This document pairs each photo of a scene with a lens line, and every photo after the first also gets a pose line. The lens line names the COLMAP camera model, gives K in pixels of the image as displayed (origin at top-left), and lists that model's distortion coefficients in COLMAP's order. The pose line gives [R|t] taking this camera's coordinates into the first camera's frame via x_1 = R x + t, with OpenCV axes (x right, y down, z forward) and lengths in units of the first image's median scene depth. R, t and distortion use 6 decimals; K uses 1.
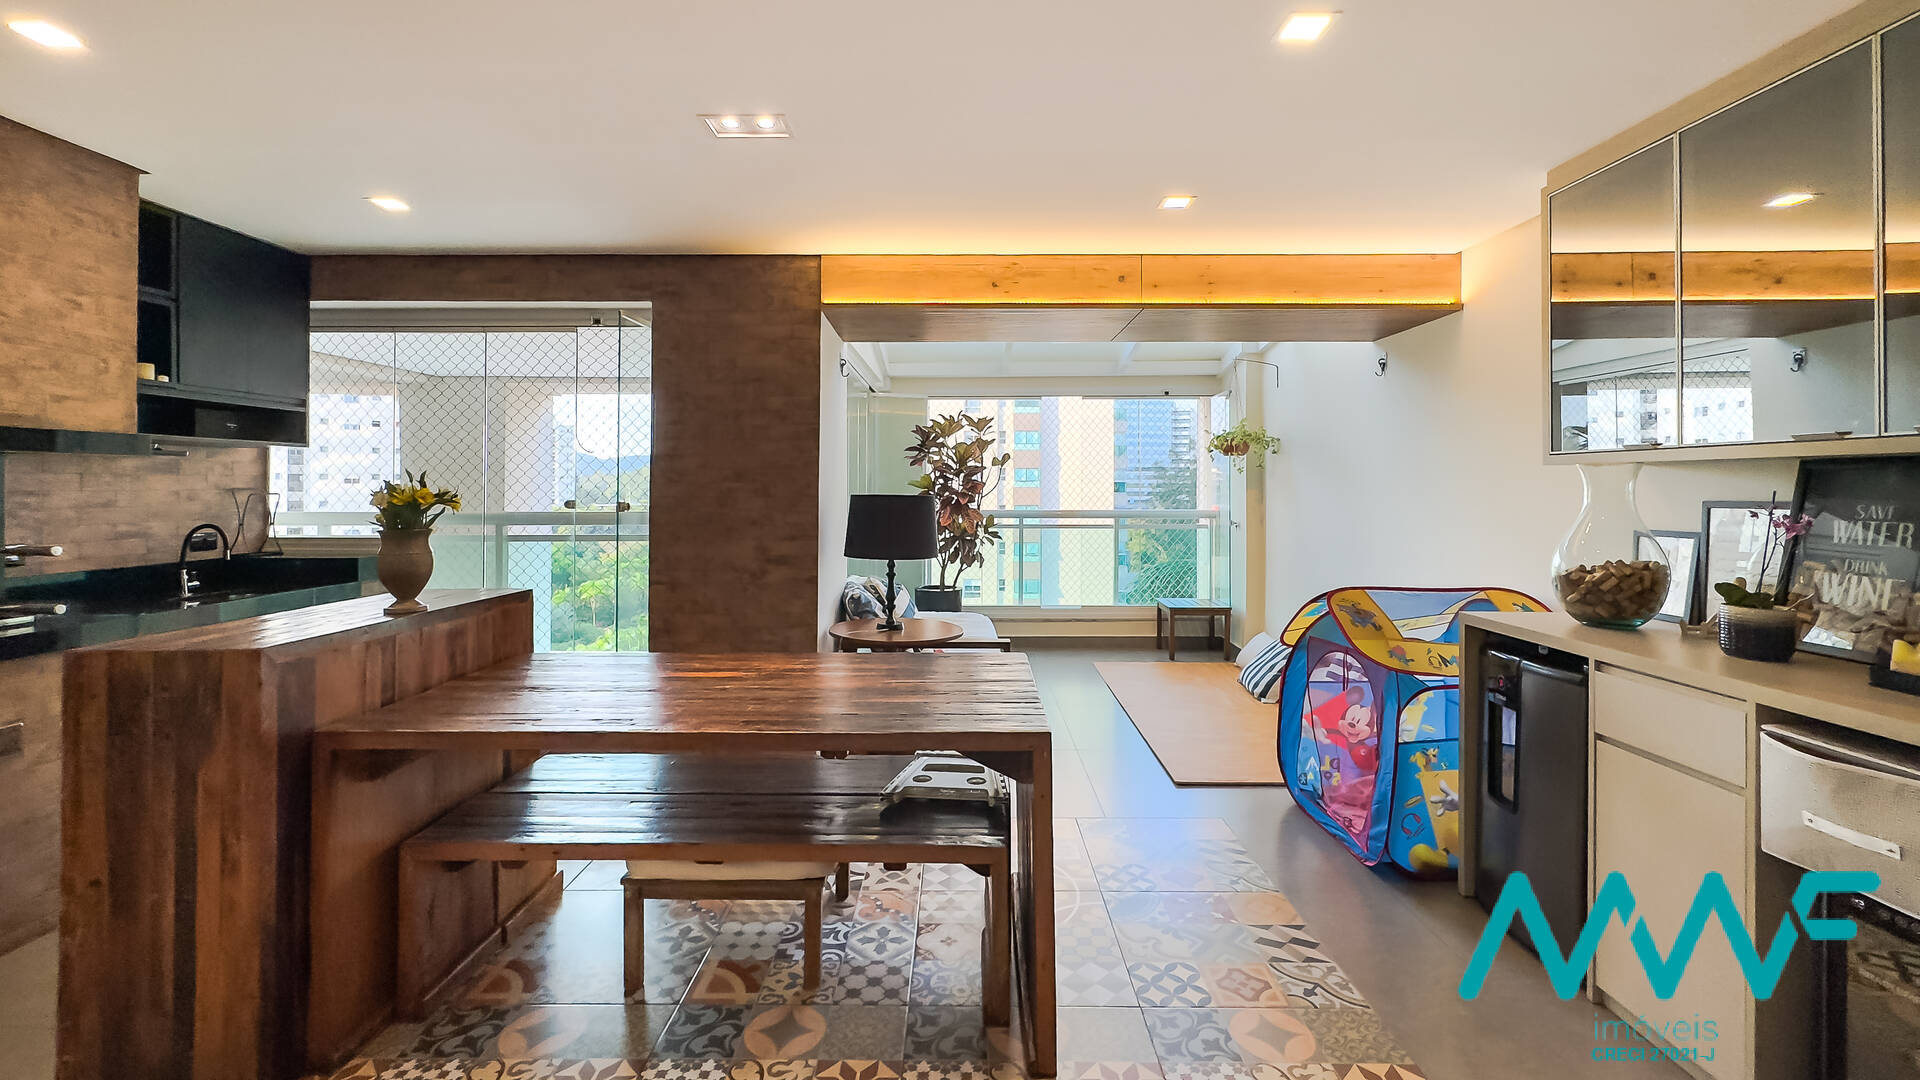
lens RADIAL K [[803.2, 0, 944.3], [0, 803.2, 482.4], [0, 0, 1]] dist [-0.003031, 0.000268]
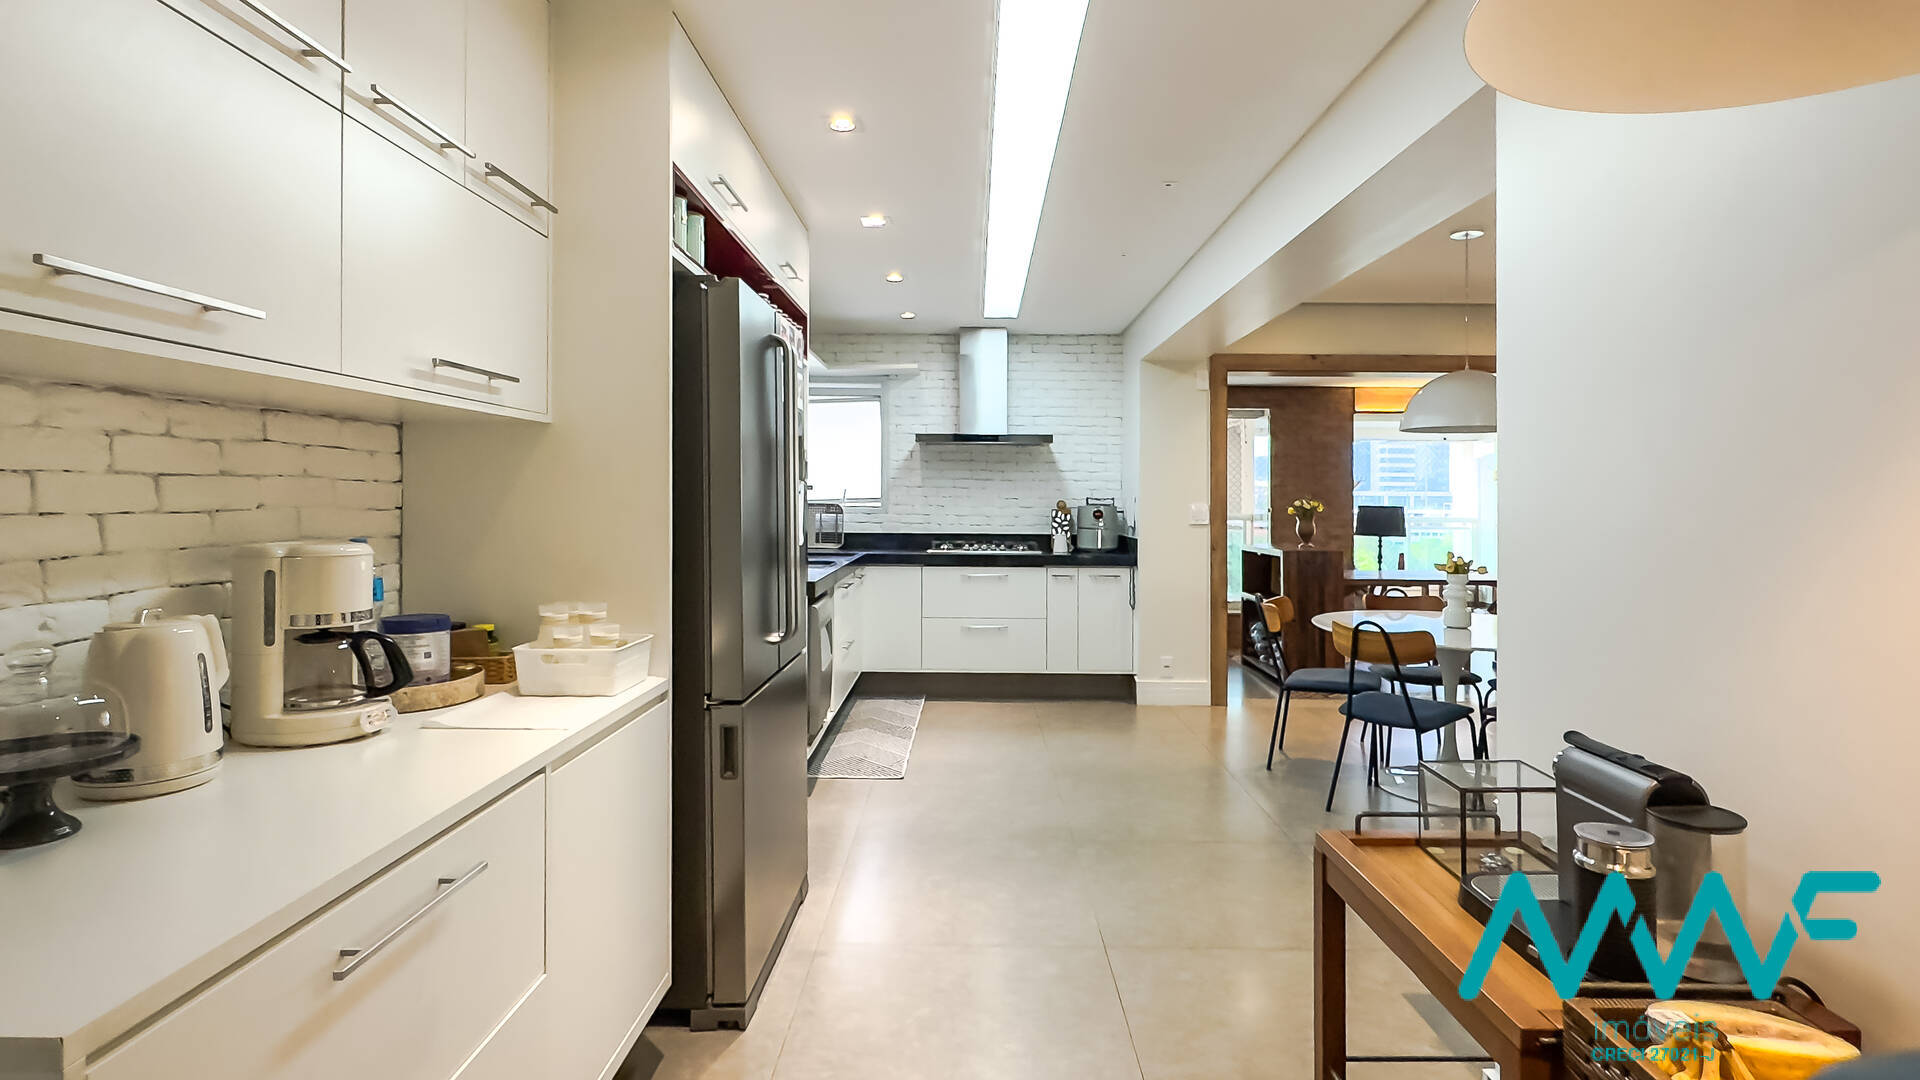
lens RADIAL K [[910.7, 0, 952.5], [0, 910.7, 489.2], [0, 0, 1]] dist [0.026696, -0.001216]
pose [[0.999842, 0.005087, -0.017017, -1.269882], [-0.005135, 0.999983, -0.002794, -0.013711], [0.017002, 0.002881, 0.999851, -1.487209]]
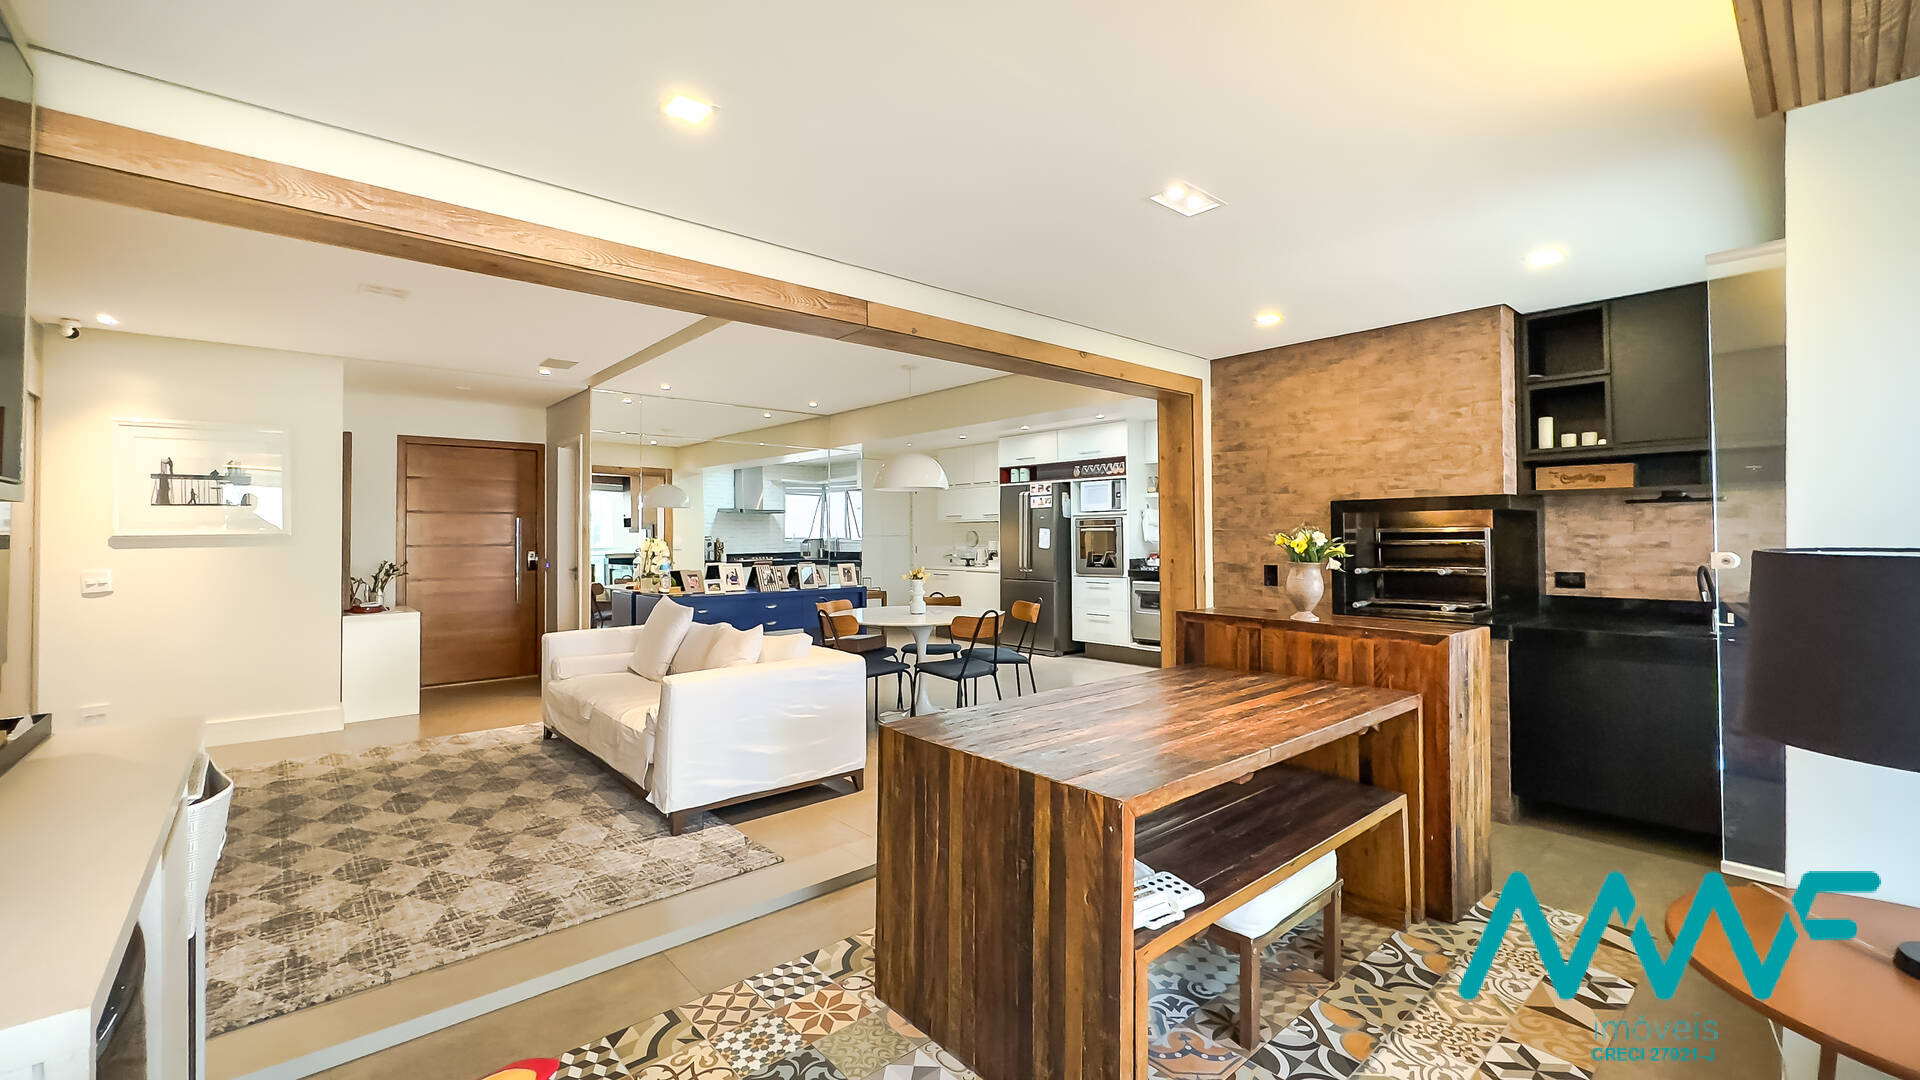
lens RADIAL K [[803.2, 0, 946.9], [0, 803.2, 520.2], [0, 0, 1]] dist [-0.003031, 0.000268]
pose [[-0.754297, -0.009736, -0.656461, 0.513544], [0.008477, 0.999662, -0.024567, 0.009120], [0.656478, -0.024096, -0.753960, 1.157209]]
